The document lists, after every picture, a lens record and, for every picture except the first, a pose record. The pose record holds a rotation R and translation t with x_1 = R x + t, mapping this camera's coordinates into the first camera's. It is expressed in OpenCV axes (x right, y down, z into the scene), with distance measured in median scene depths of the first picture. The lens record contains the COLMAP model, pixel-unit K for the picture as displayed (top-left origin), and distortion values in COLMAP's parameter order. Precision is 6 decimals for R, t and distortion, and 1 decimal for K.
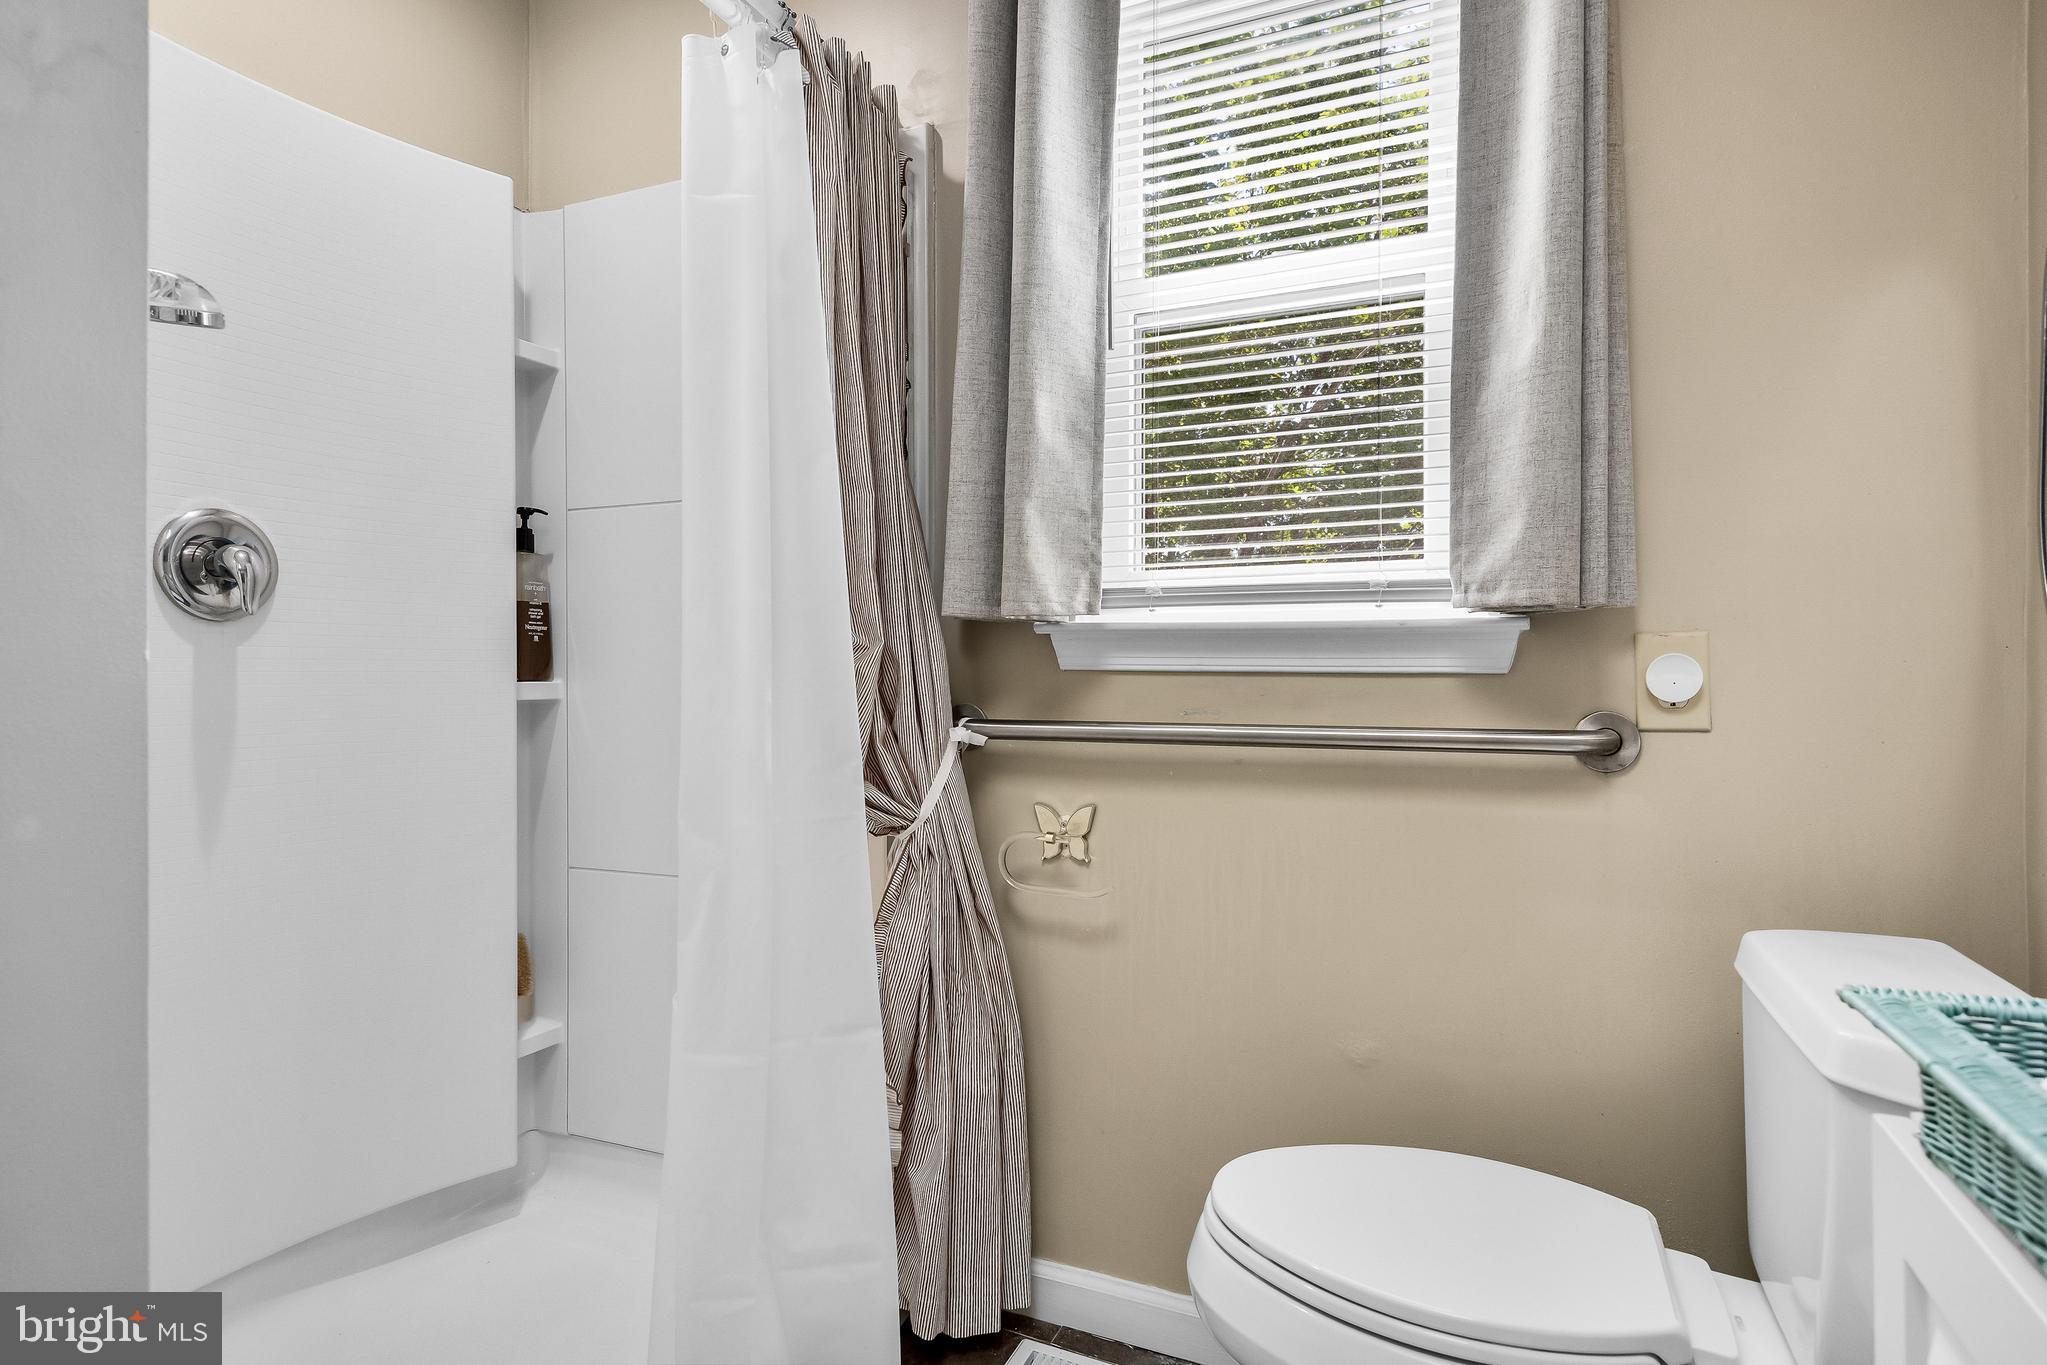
lens RADIAL K [[1091.4, 0, 1023.5], [0, 1091.4, 682.5], [0, 0, 1]] dist [0.003238, 0.000097]
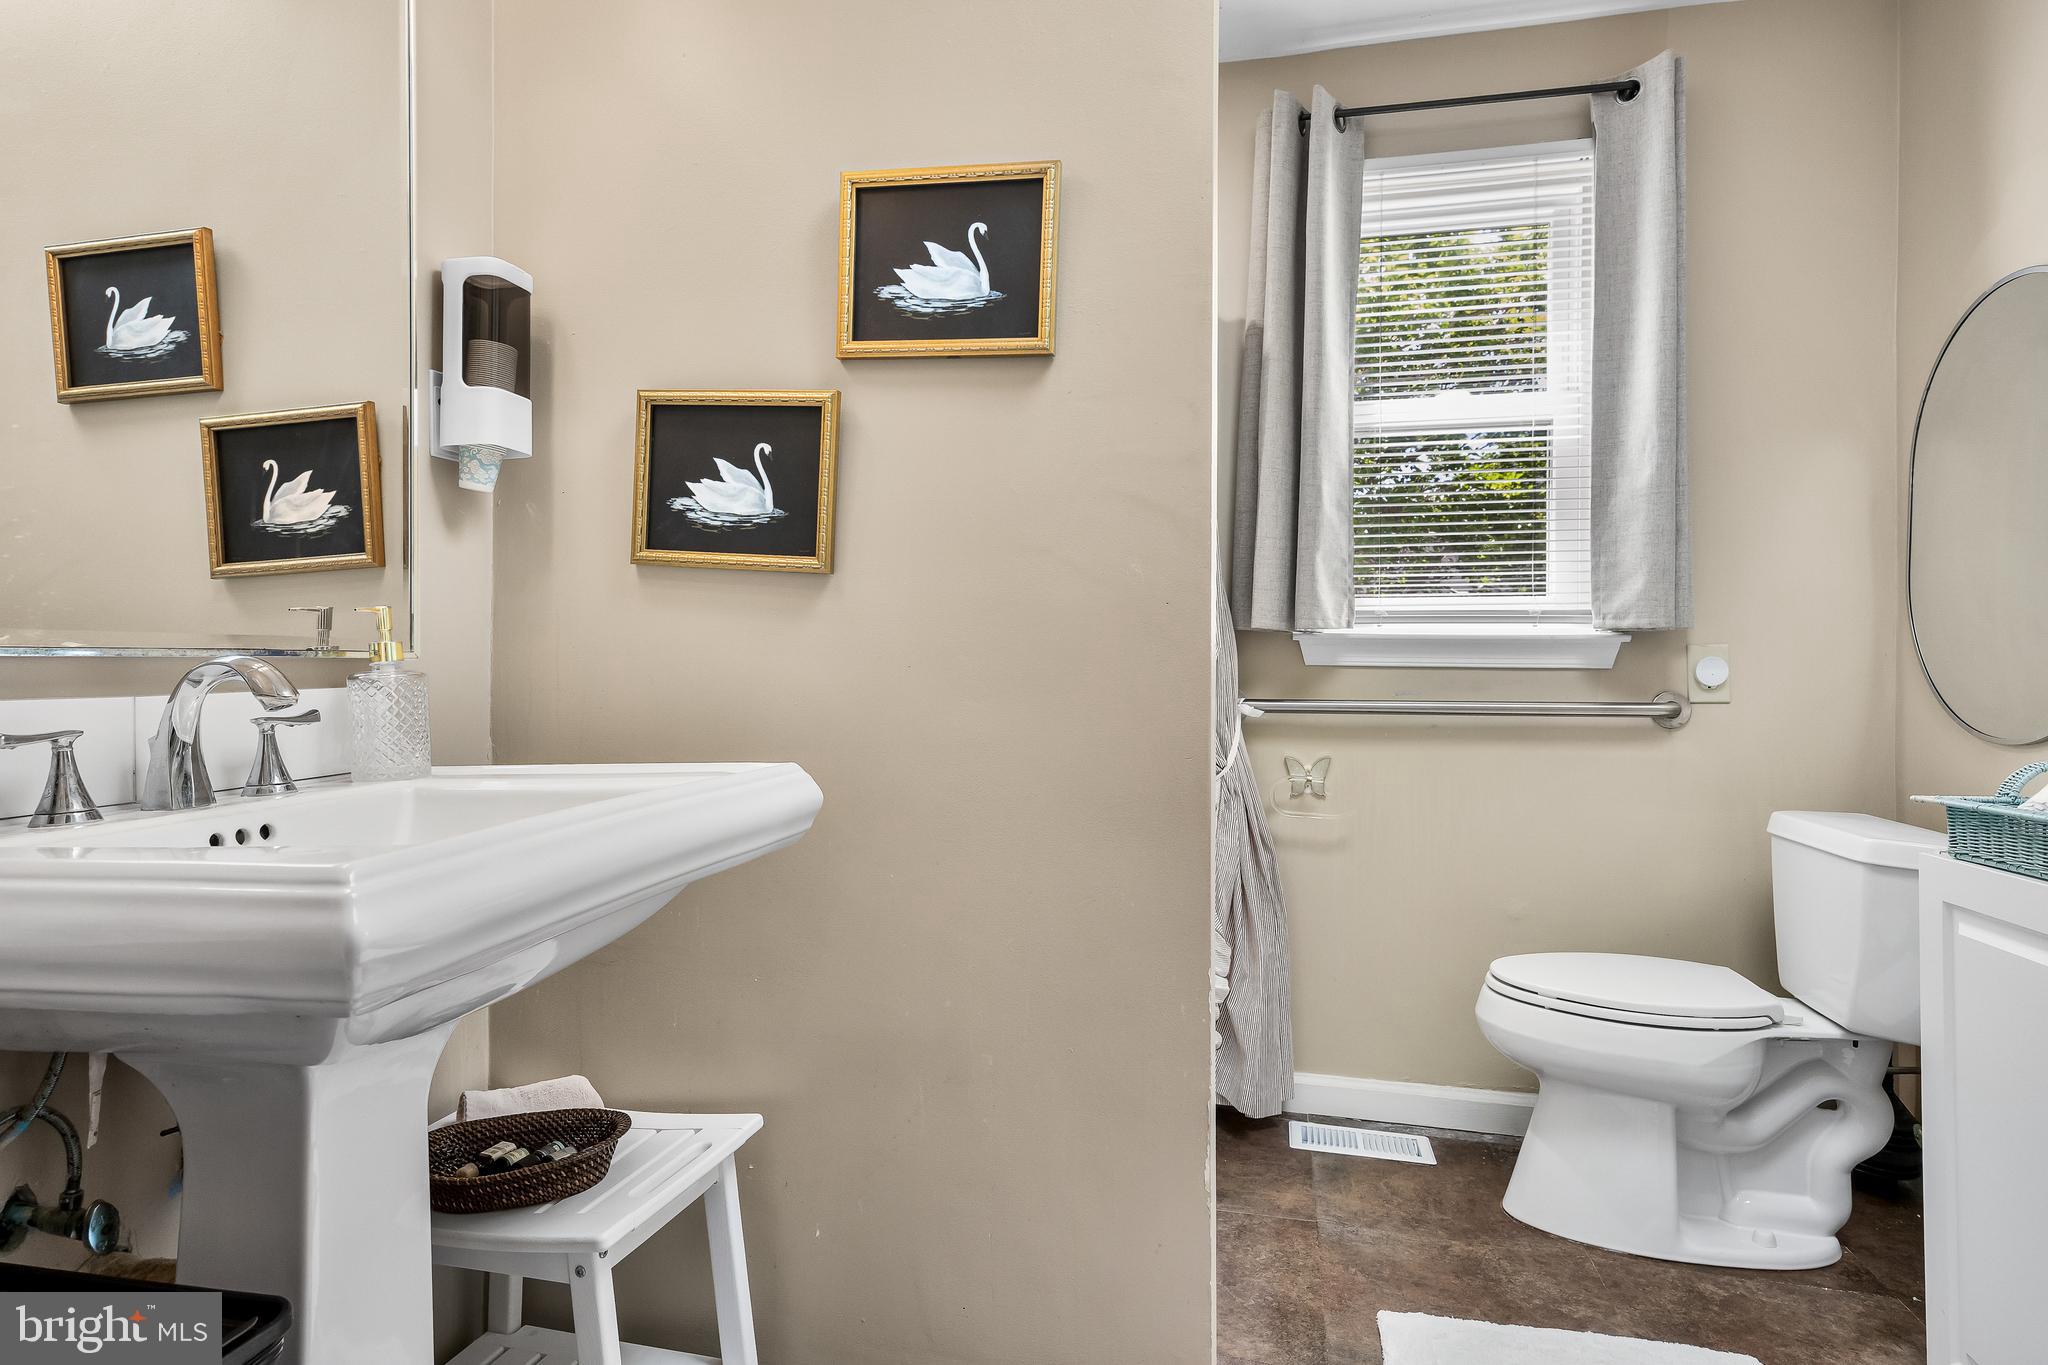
lens RADIAL K [[1113.1, 0, 1024.0], [0, 1113.1, 682.5], [0, 0, 1]] dist [0.001827, -0.000198]
pose [[0.981125, 0.004057, 0.193332, -0.751868], [-0.003496, 0.999989, -0.003240, 0.021393], [-0.193343, 0.002503, 0.981128, -0.467768]]
